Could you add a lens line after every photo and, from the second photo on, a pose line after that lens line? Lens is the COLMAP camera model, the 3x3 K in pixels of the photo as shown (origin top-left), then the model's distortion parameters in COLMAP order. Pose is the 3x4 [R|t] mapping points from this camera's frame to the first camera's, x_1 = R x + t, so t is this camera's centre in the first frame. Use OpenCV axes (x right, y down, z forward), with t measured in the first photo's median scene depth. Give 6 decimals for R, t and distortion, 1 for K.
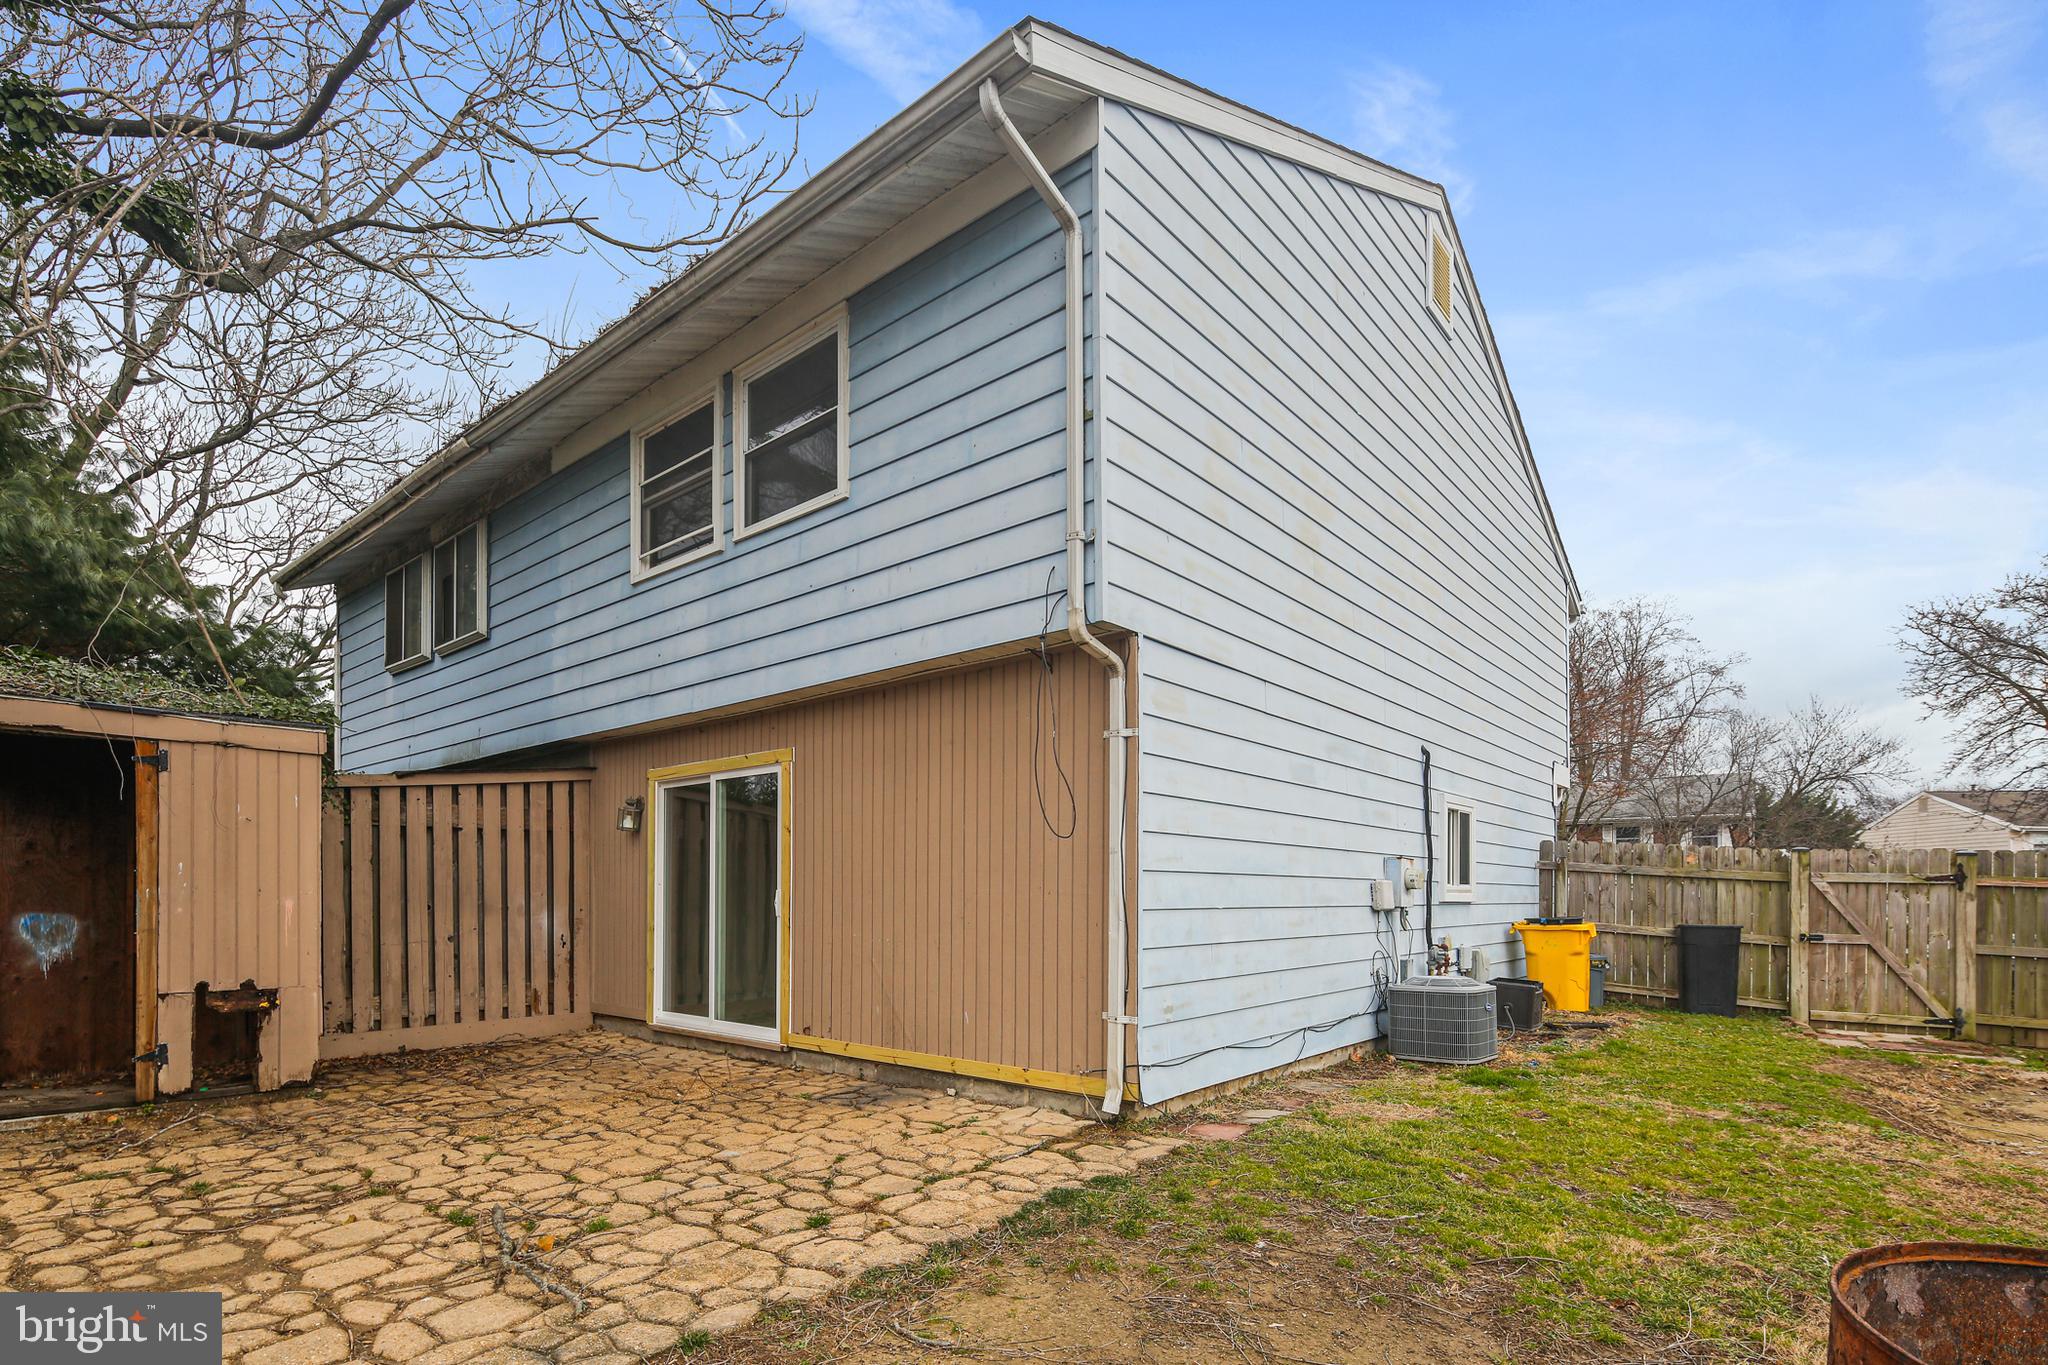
lens RADIAL K [[989.8, 0, 1021.3], [0, 989.8, 895.3], [0, 0, 1]] dist [-0.000631, -0.001778]
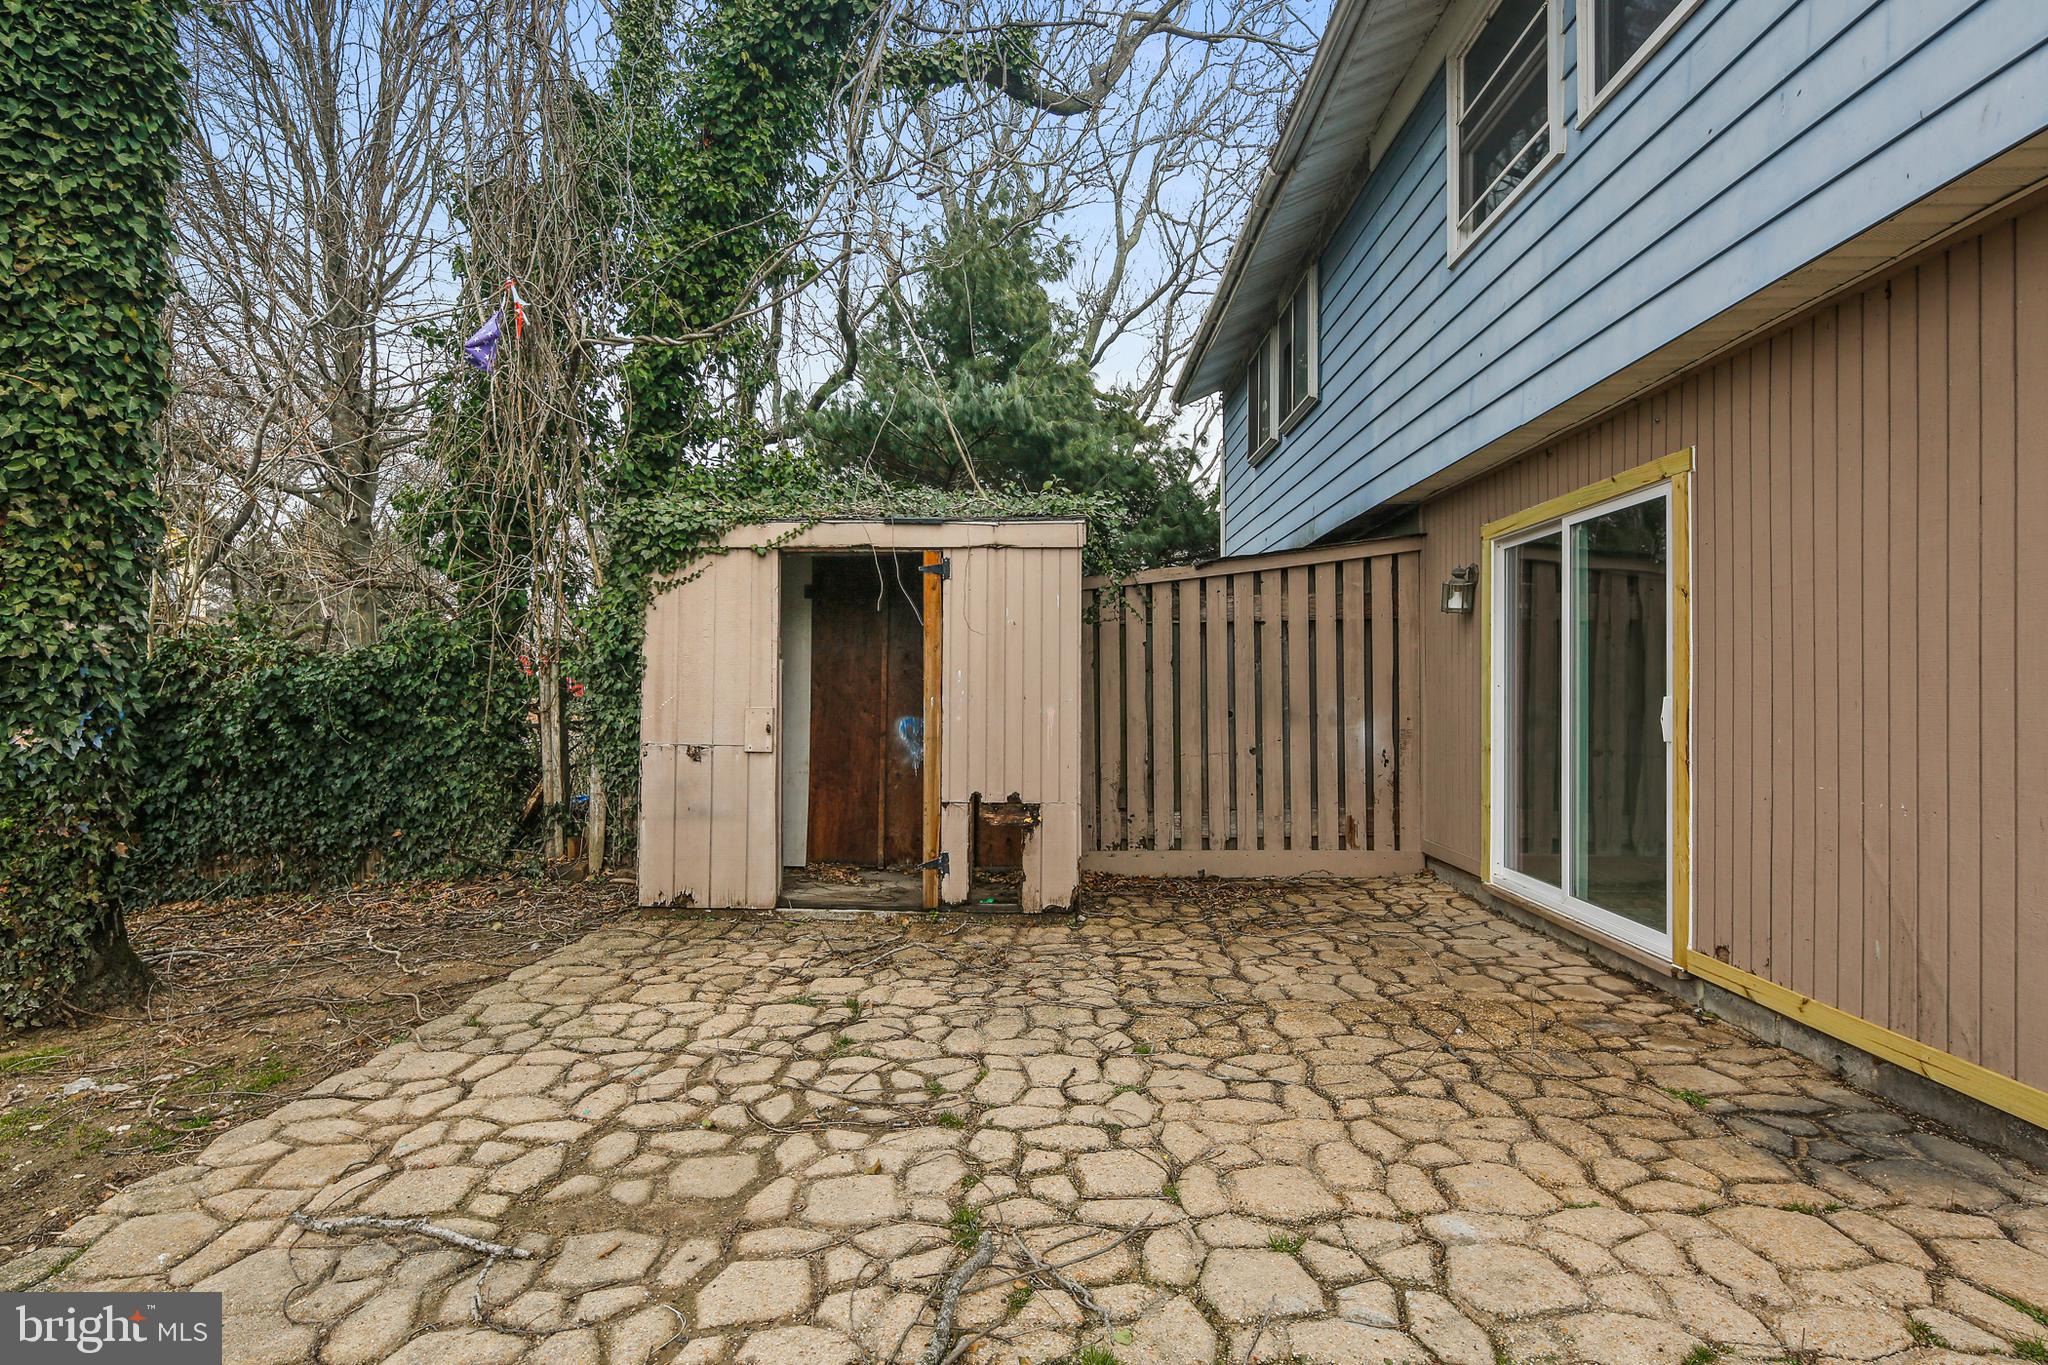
lens RADIAL K [[1014.3, 0, 1020.1], [0, 1014.3, 684.9], [0, 0, 1]] dist [0.003088, -0.002225]
pose [[0.625682, -0.005720, -0.780057, -0.019263], [0.002418, 0.999983, -0.005393, -0.010908], [0.780074, 0.001488, 0.625685, 0.351443]]
